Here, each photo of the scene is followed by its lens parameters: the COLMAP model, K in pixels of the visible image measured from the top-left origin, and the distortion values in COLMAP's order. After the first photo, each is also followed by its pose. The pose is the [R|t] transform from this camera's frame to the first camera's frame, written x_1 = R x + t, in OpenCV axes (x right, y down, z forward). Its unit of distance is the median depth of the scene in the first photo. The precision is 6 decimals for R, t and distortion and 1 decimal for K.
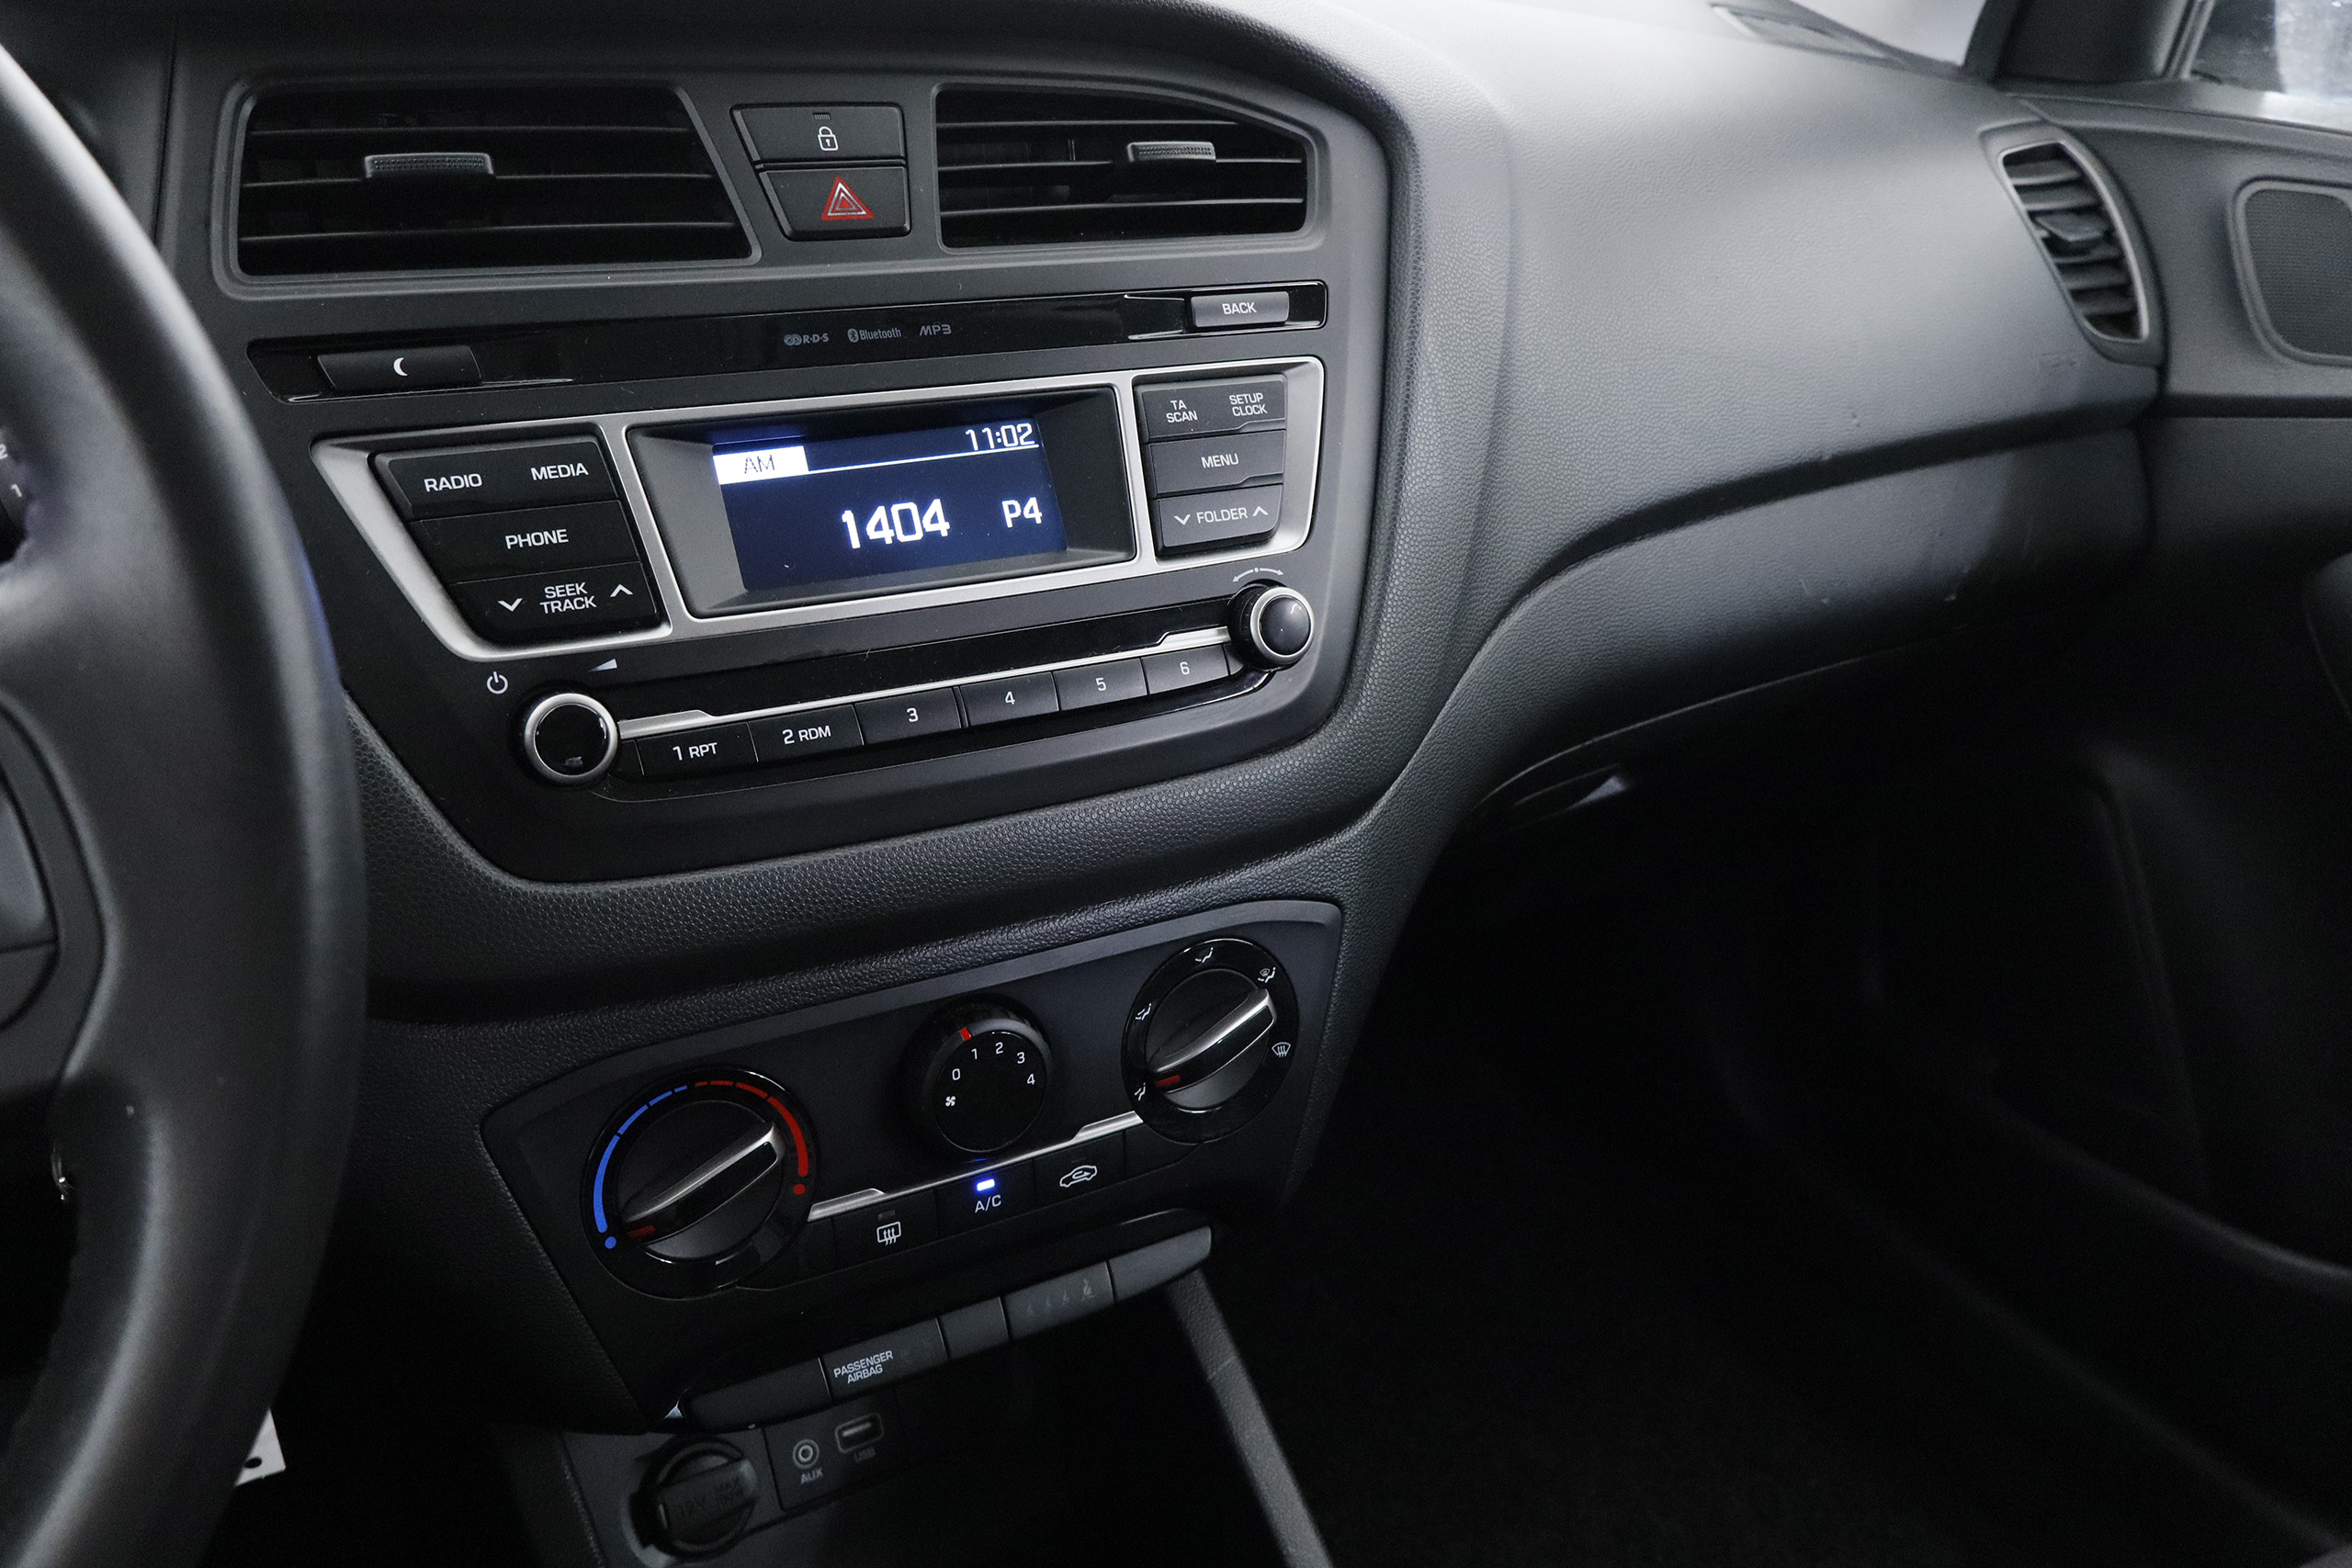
lens RADIAL K [[1974.9, 0, 1190.6], [0, 1974.9, 782.1], [0, 0, 1]] dist [-0.029125, 0.006153]
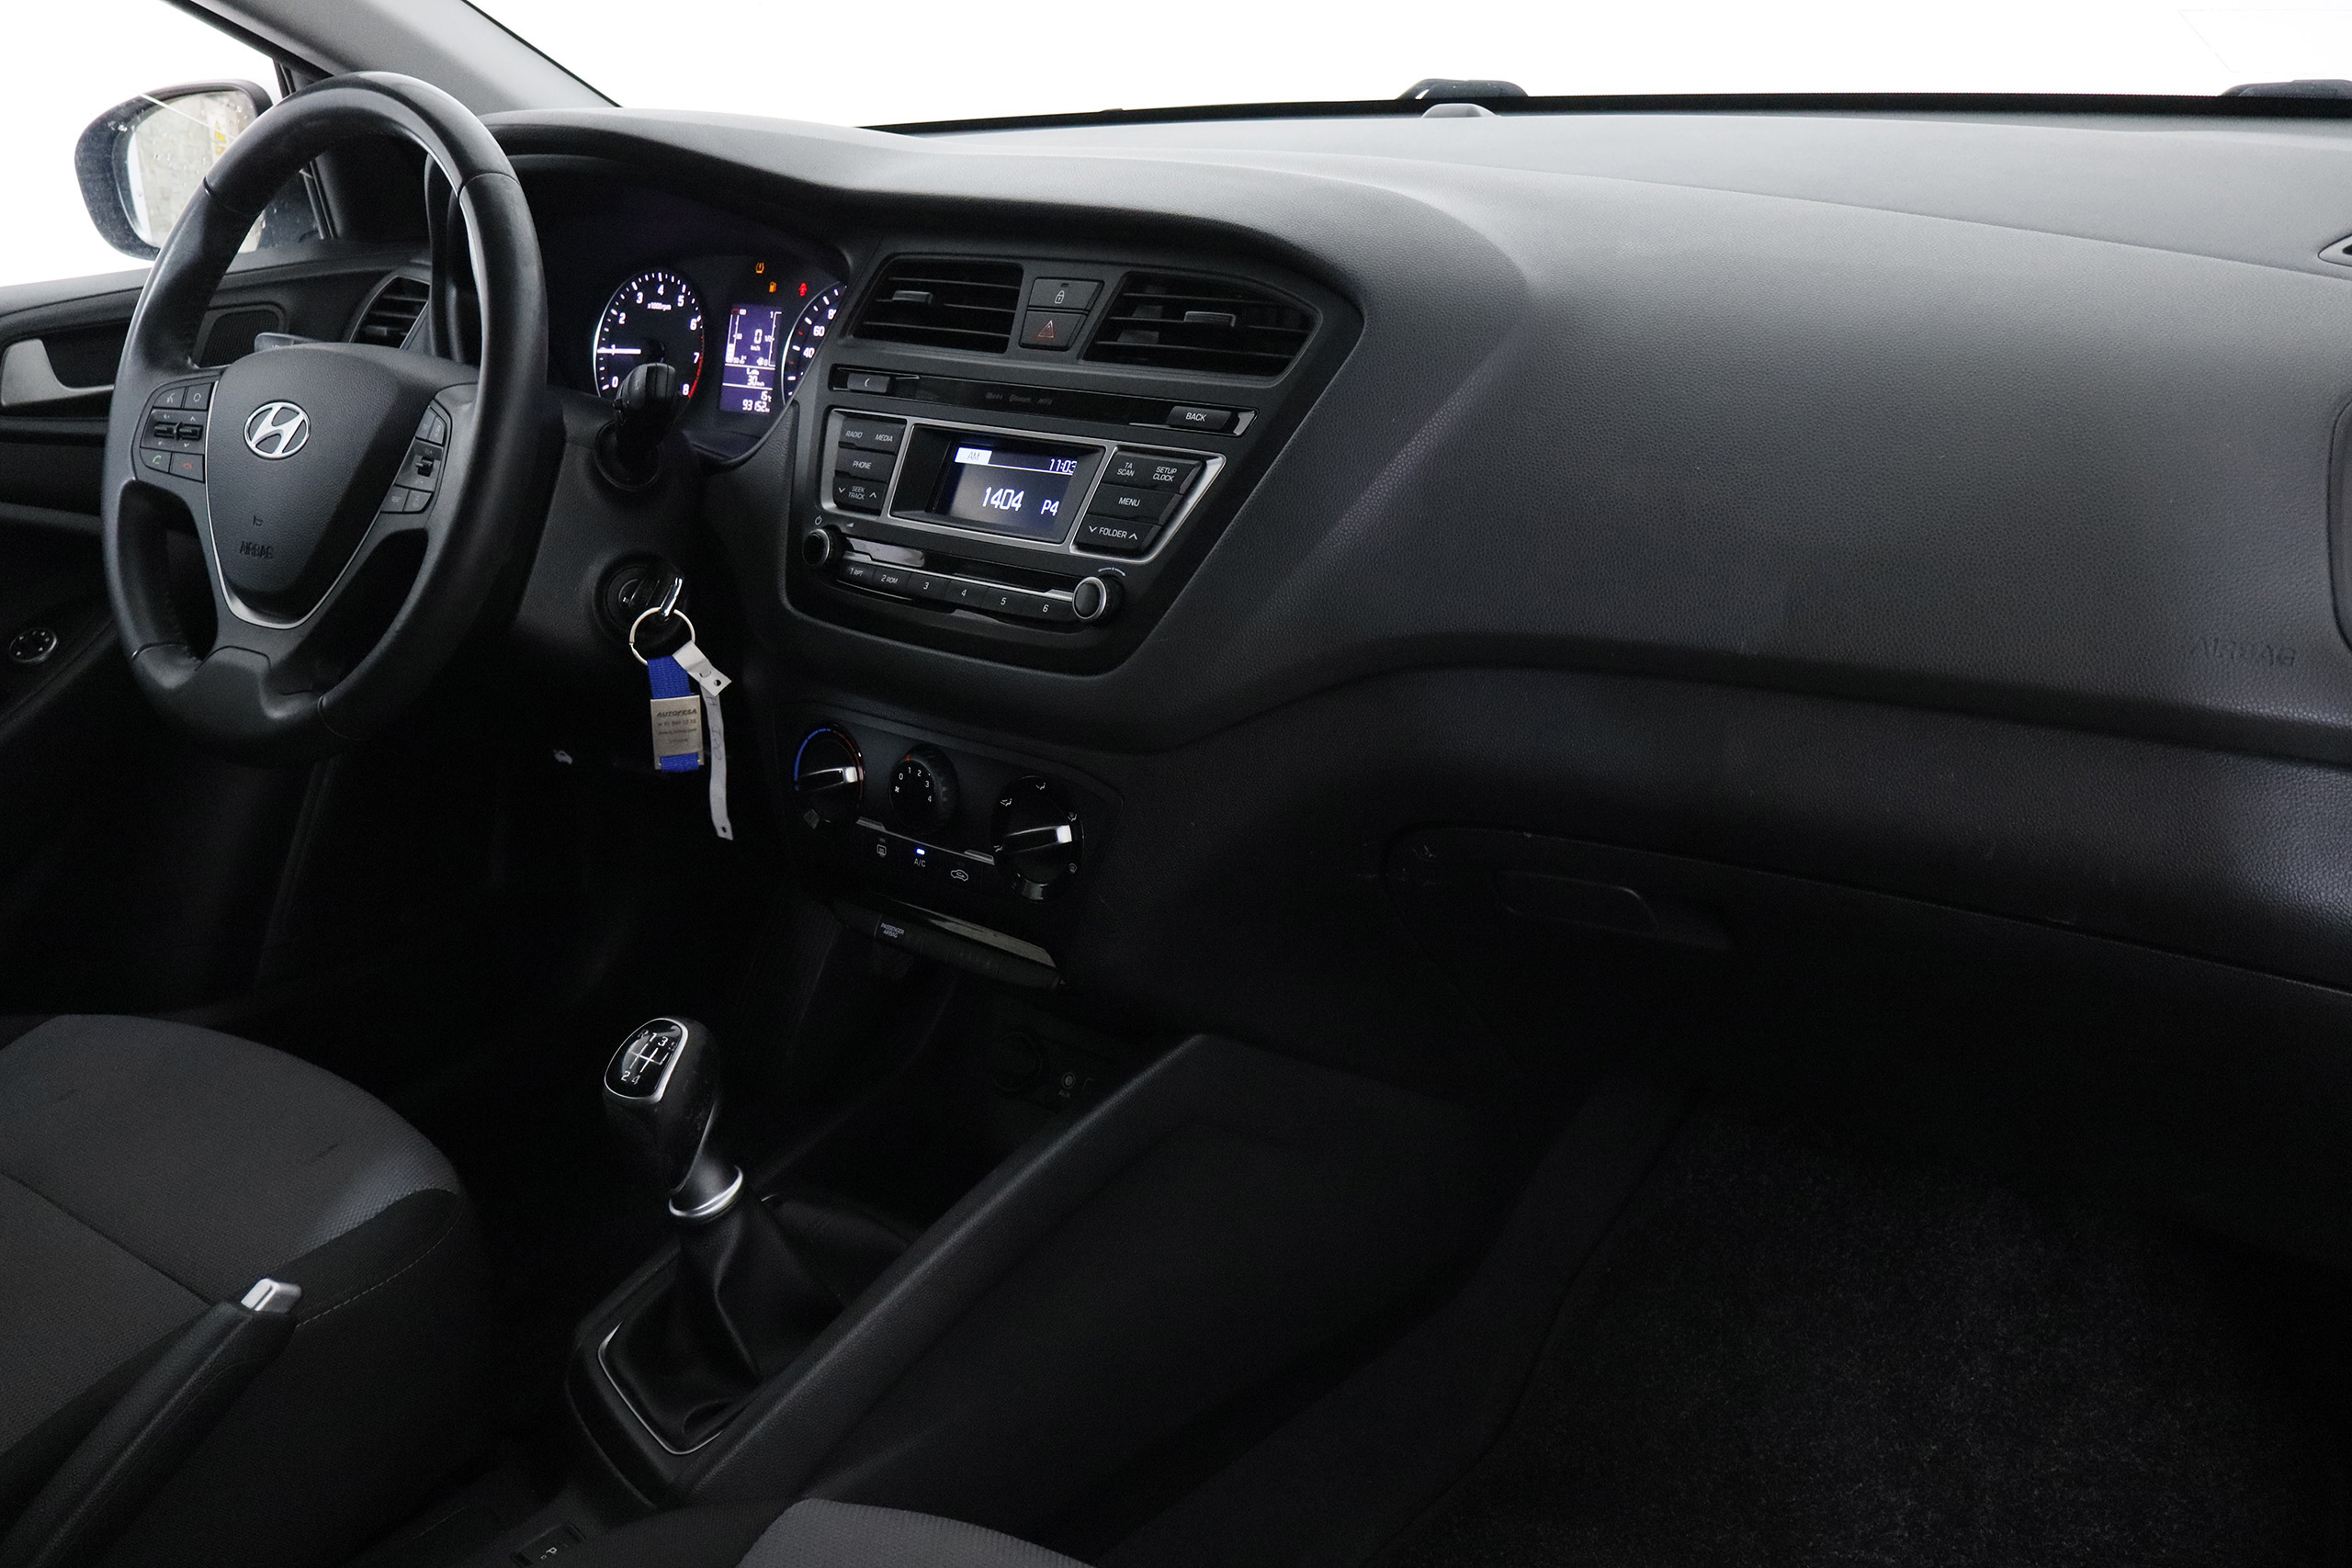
lens RADIAL K [[2198.1, 0, 1175.4], [0, 2198.1, 776.0], [0, 0, 1]] dist [-0.006505, 0.000000]
pose [[0.301374, 0.254006, -0.919051, 1.842340], [-0.333988, 0.930923, 0.147766, -0.244417], [0.893099, 0.262419, 0.365391, 0.449116]]
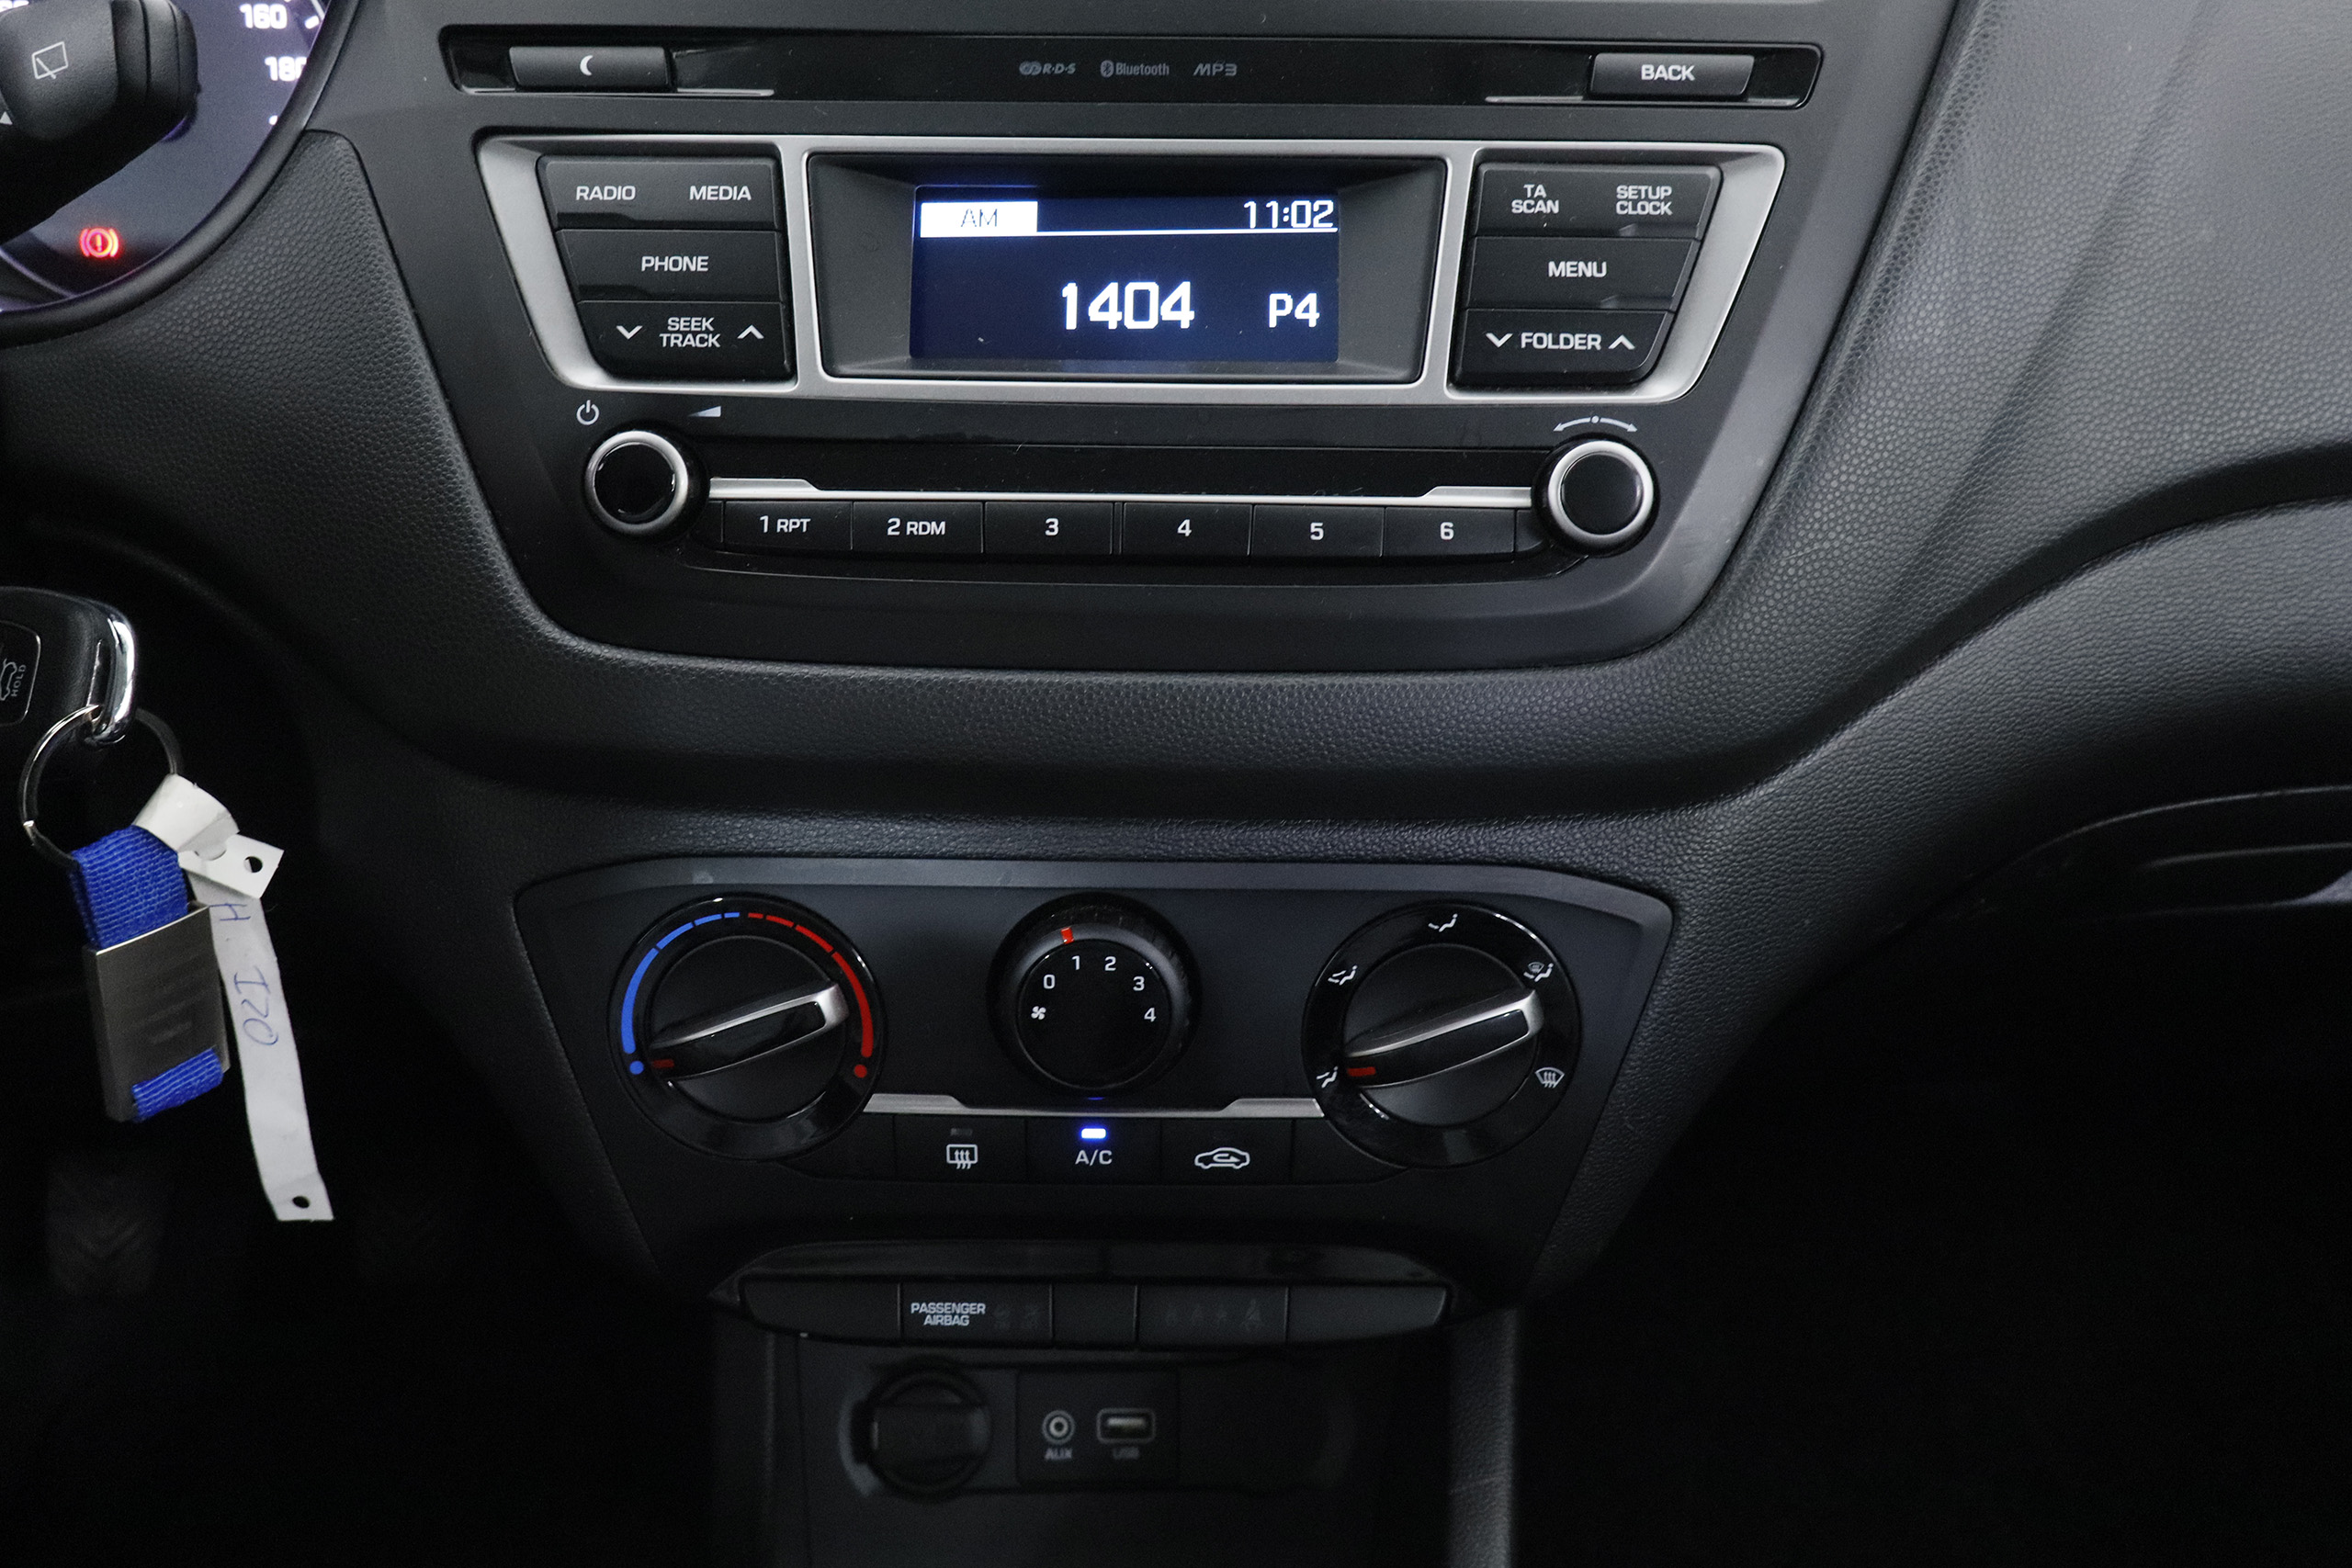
lens RADIAL K [[2080.5, 0, 1183.6], [0, 2080.5, 795.0], [0, 0, 1]] dist [0.002103, -0.002481]
pose [[0.851318, 0.178514, -0.493345, 0.324313], [-0.184315, 0.982158, 0.037332, 0.030298], [0.491207, 0.059150, 0.869032, 0.273575]]
